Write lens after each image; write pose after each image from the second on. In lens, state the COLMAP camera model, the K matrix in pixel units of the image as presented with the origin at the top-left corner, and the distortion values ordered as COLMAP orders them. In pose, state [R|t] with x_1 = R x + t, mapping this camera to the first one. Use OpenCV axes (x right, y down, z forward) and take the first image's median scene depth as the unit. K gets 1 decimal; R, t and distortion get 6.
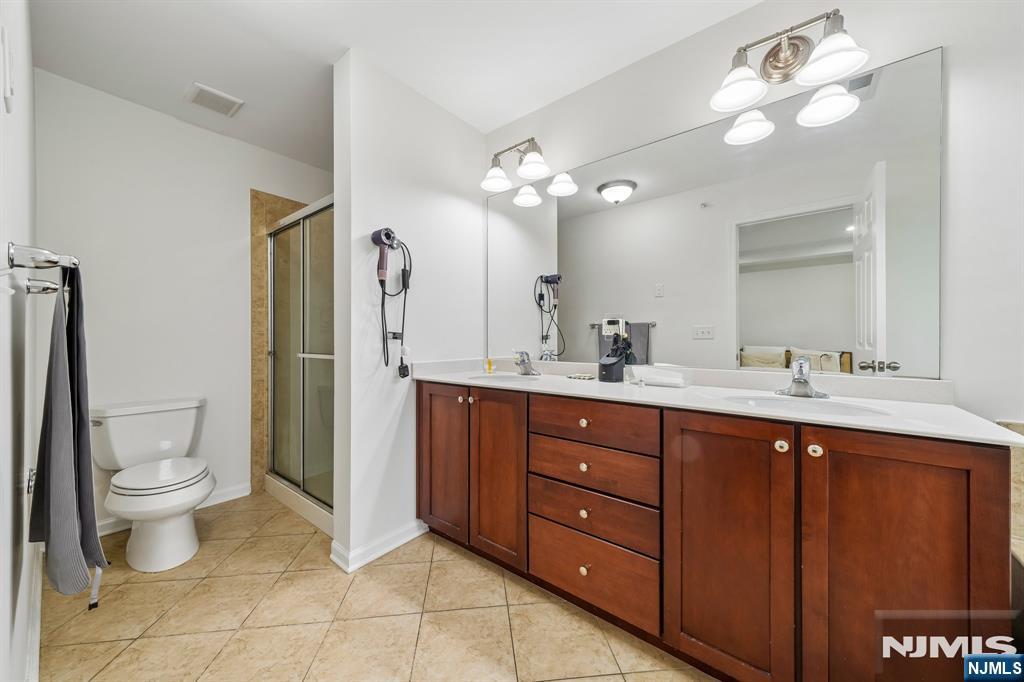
lens RADIAL K [[371.0, 0, 508.8], [0, 371.0, 341.0], [0, 0, 1]] dist [0.009490, -0.000063]
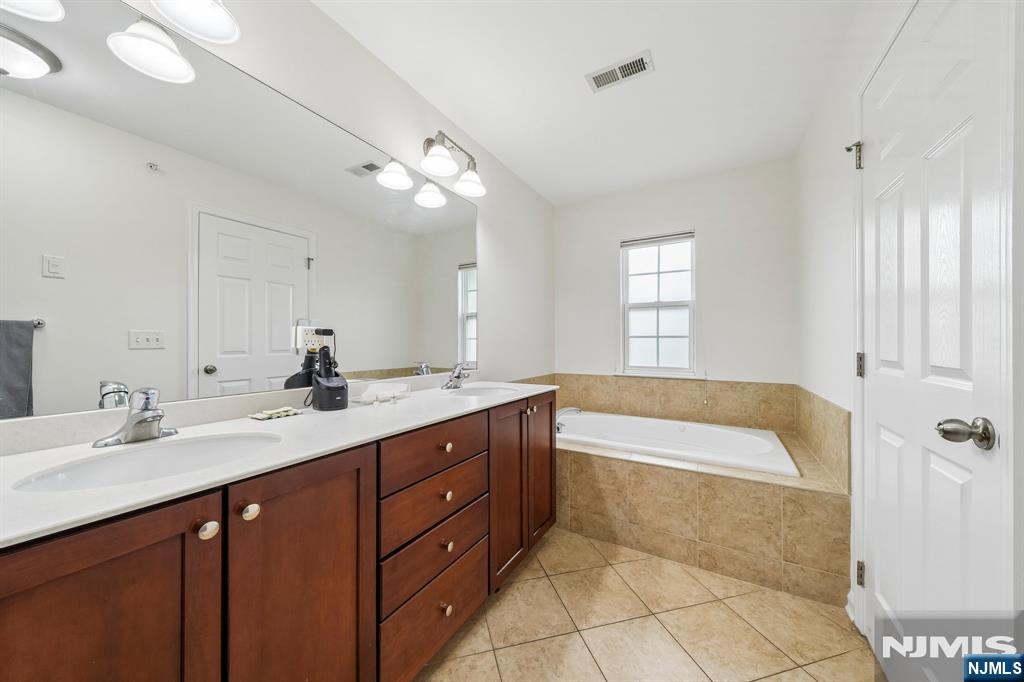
lens RADIAL K [[361.7, 0, 513.5], [0, 361.7, 340.7], [0, 0, 1]] dist [0.006349, -0.000058]
pose [[-0.165245, 0.003965, 0.986245, -0.653873], [0.004798, 0.999983, -0.003216, -0.034311], [-0.986241, 0.004201, -0.165261, 0.919675]]
